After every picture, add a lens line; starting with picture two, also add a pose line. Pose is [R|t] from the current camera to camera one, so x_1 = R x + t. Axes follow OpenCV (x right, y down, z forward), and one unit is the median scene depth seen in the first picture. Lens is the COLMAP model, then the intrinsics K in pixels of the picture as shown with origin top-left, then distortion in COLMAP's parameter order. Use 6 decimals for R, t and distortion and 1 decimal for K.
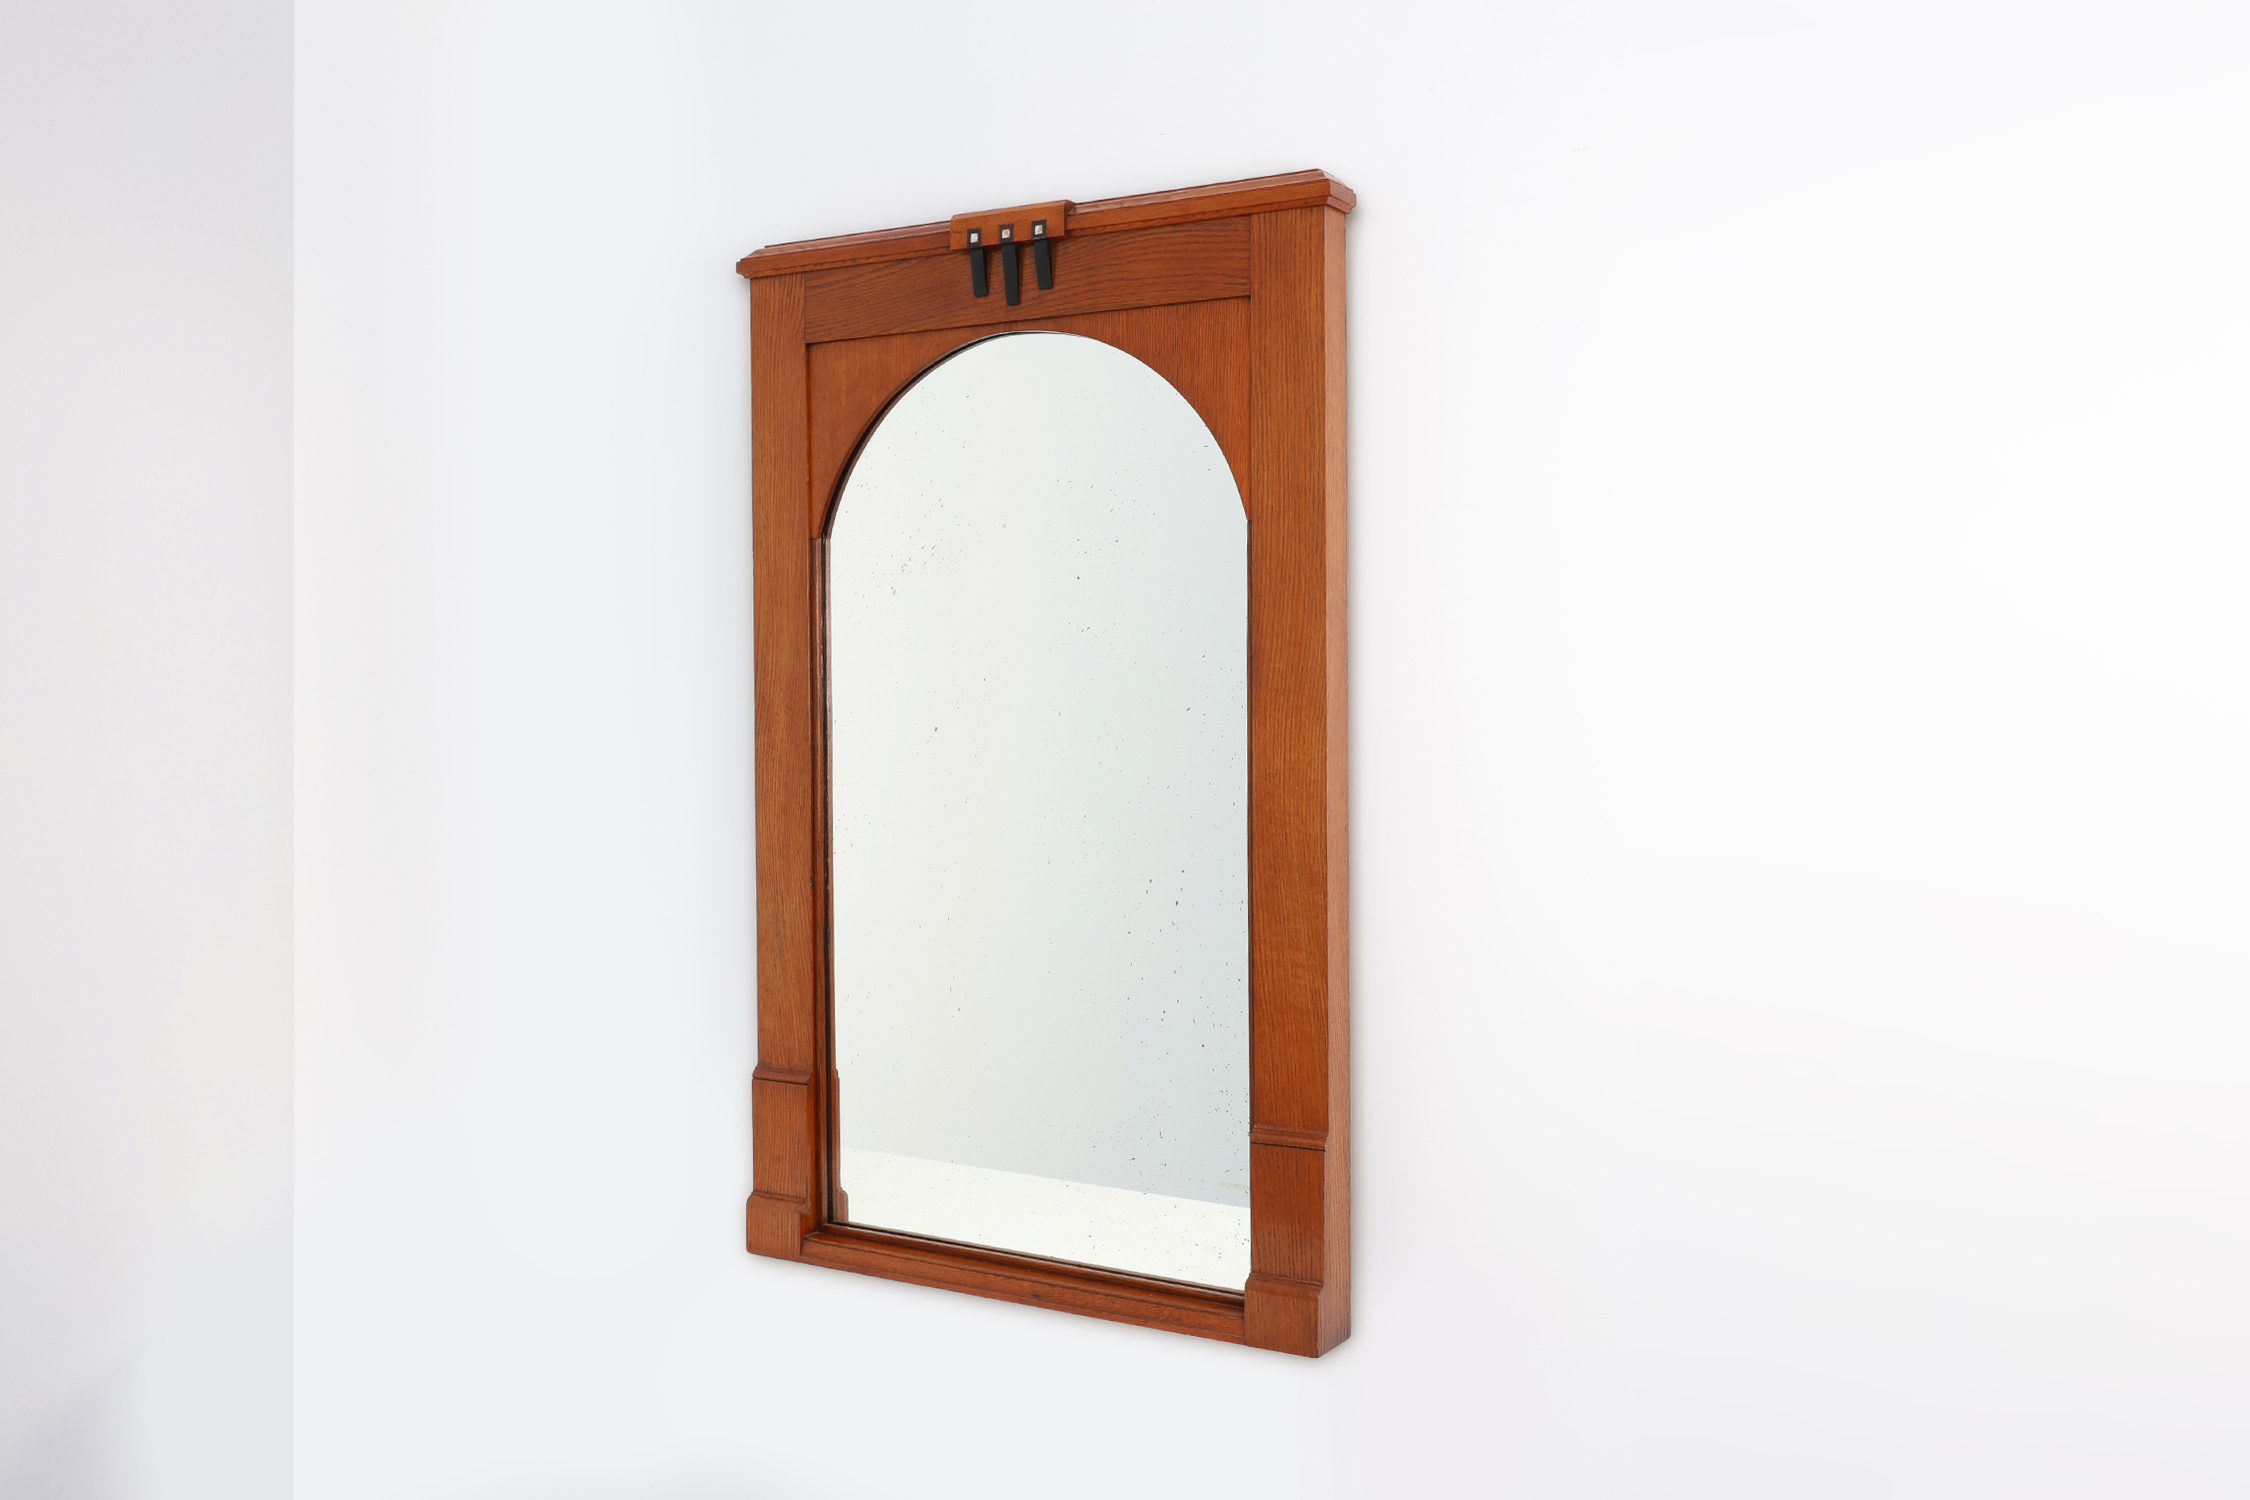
lens RADIAL K [[2073.3, 0, 1132.1], [0, 2073.3, 744.1], [0, 0, 1]] dist [-0.013914, -0.002373]
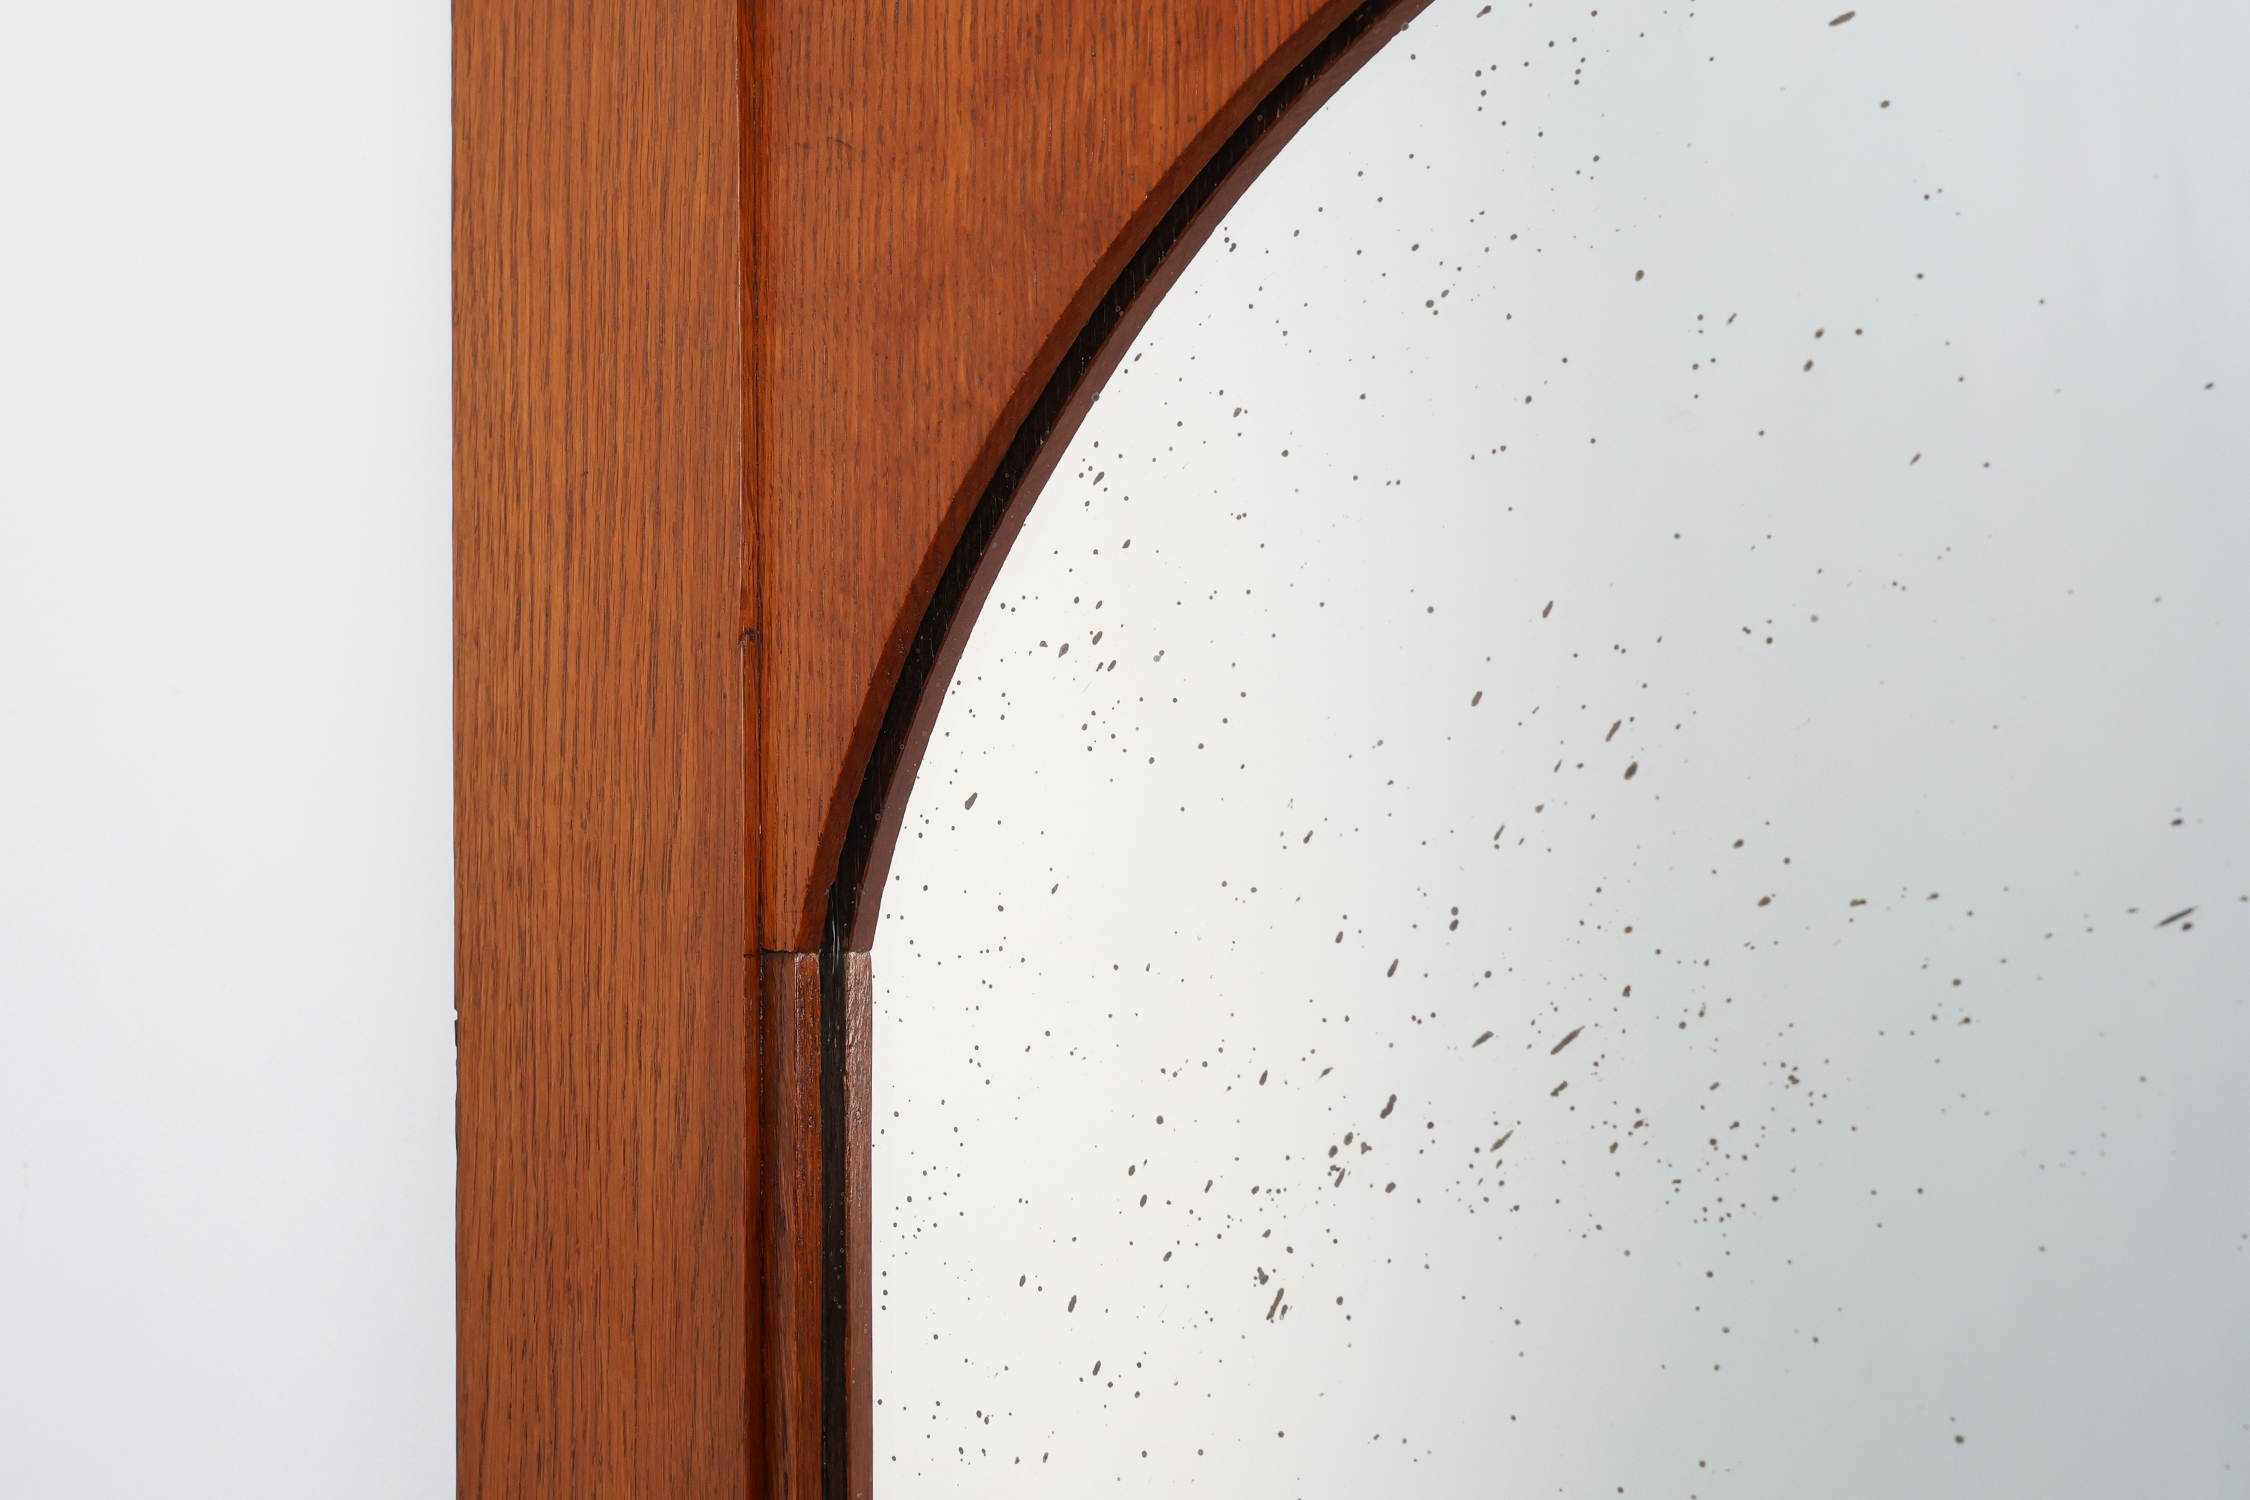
lens RADIAL K [[2311.7, 0, 1136.7], [0, 2311.7, 937.9], [0, 0, 1]] dist [0.009459, 0.000000]
pose [[0.999954, 0.001015, -0.009526, -0.128429], [-0.001298, 0.999556, -0.029758, -0.100072], [0.009492, 0.029769, 0.999512, 0.851047]]
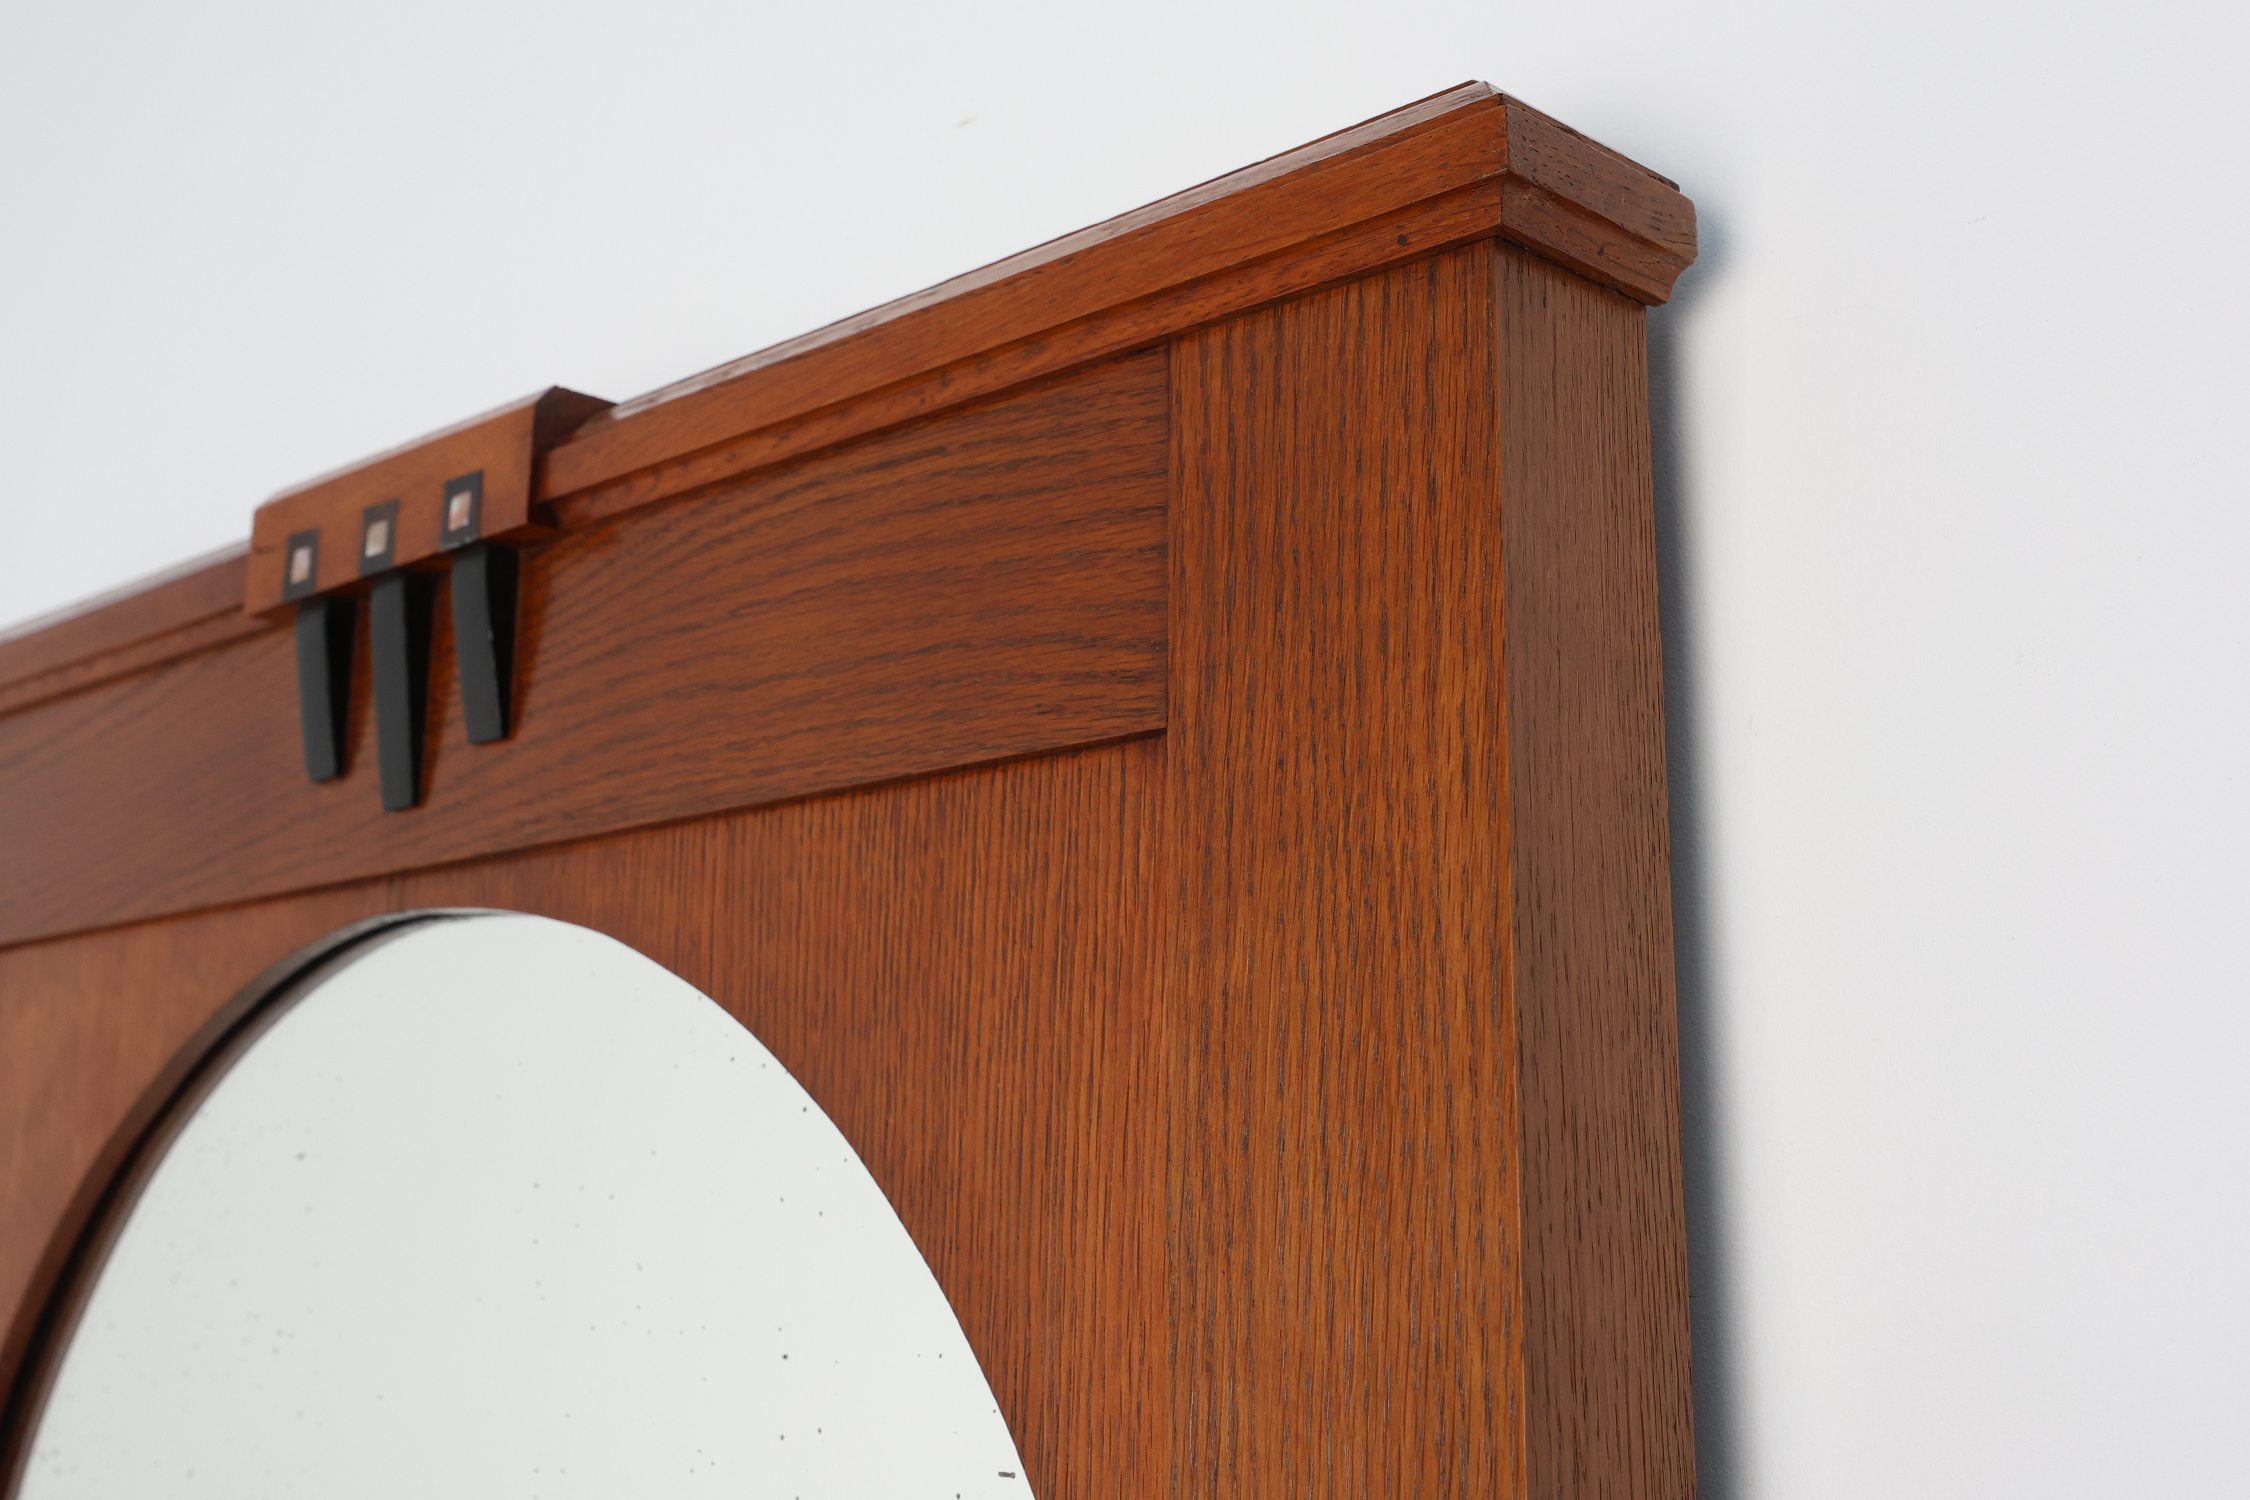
lens RADIAL K [[2754.9, 0, 1031.2], [0, 2754.9, 689.0], [0, 0, 1]] dist [0.032474, 0.000000]
pose [[0.963131, -0.046430, -0.264994, 0.105952], [-0.017736, 0.971894, -0.234749, -0.146611], [0.268446, 0.230794, 0.935238, 0.693814]]
